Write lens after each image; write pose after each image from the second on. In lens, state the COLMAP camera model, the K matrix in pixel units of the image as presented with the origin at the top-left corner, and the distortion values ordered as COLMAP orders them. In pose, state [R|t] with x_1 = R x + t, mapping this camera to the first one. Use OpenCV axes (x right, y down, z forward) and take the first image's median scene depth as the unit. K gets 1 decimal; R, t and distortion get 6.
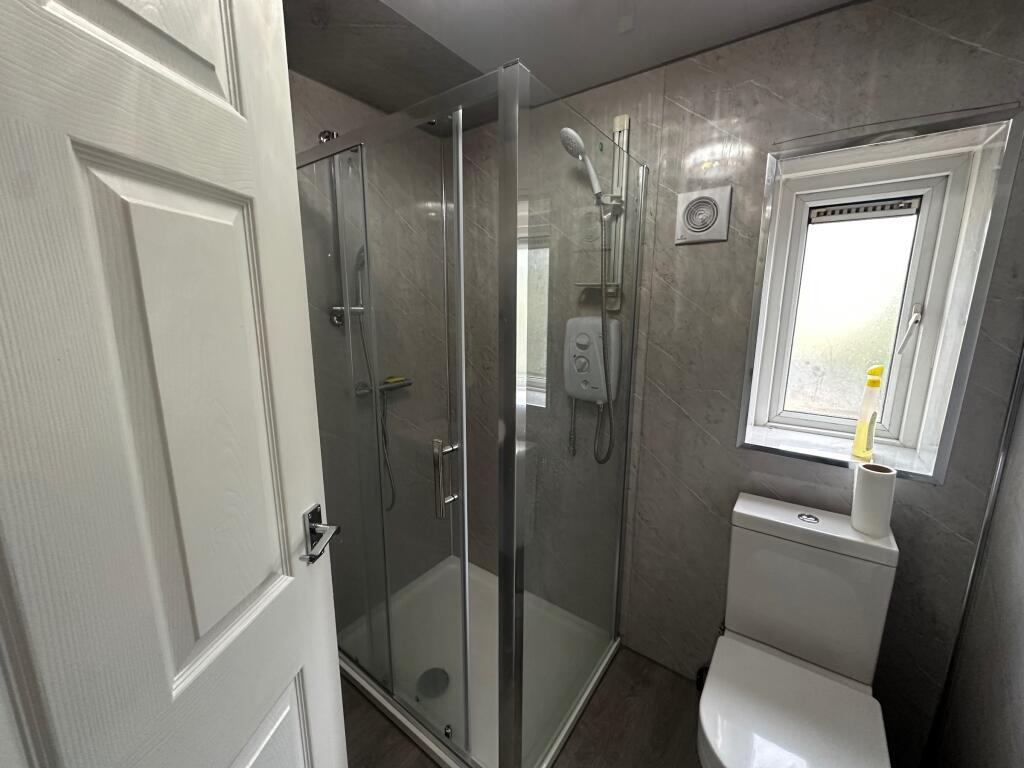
lens RADIAL K [[407.8, 0, 509.6], [0, 407.8, 381.7], [0, 0, 1]] dist [0.002316, 0.000428]
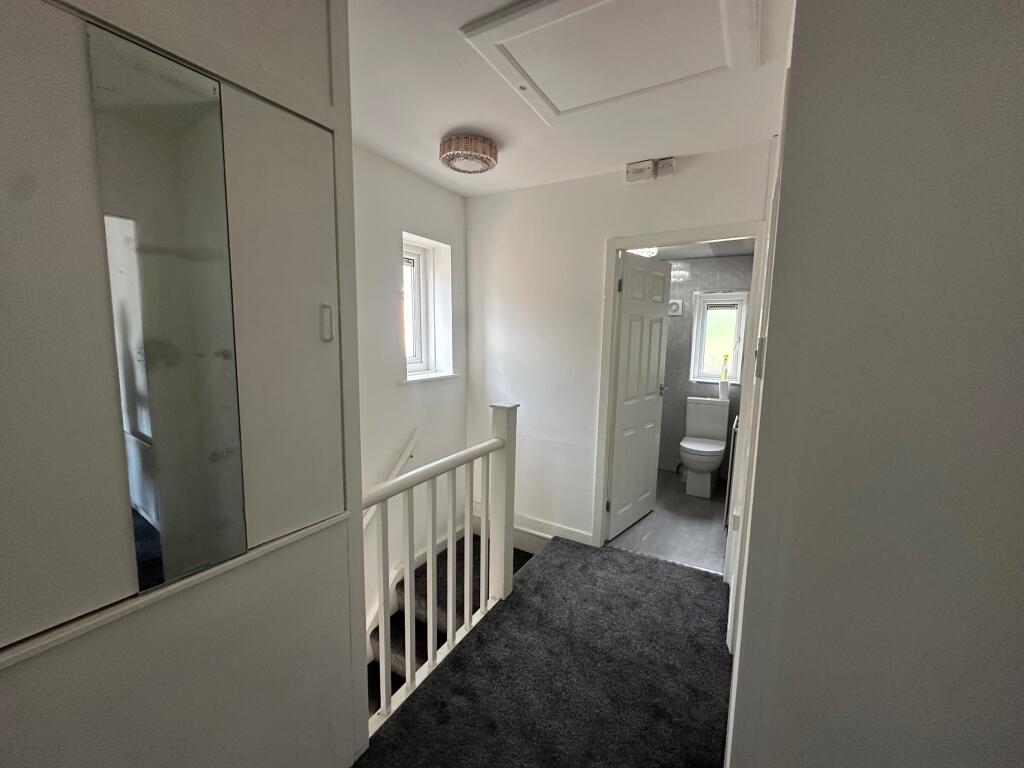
lens RADIAL K [[407.8, 0, 511.5], [0, 407.8, 383.4], [0, 0, 1]] dist [0.002316, 0.000428]
pose [[0.994480, -0.004336, 0.104839, -1.131044], [0.010170, 0.998425, -0.055178, 0.344732], [-0.104435, 0.055939, 0.992957, -2.001800]]
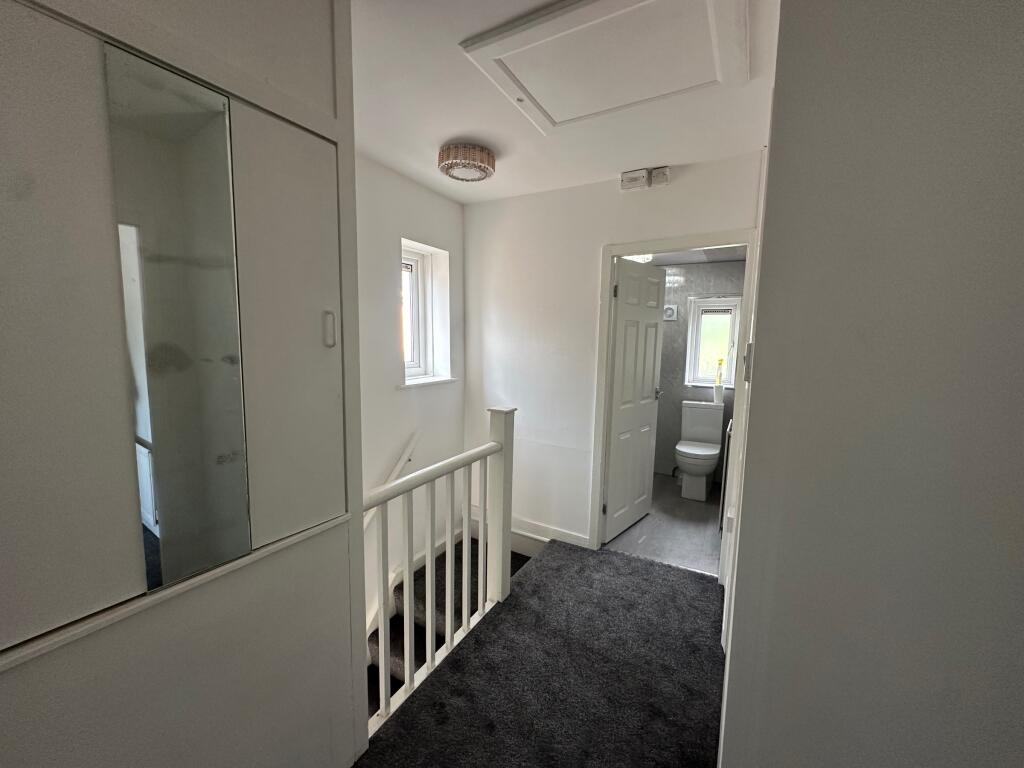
lens RADIAL K [[407.8, 0, 512.4], [0, 407.8, 382.2], [0, 0, 1]] dist [0.002316, 0.000428]
pose [[0.993366, -0.003259, 0.114949, -1.135446], [0.011182, 0.997599, -0.068347, 0.345787], [-0.114450, 0.069179, 0.991017, -2.020487]]
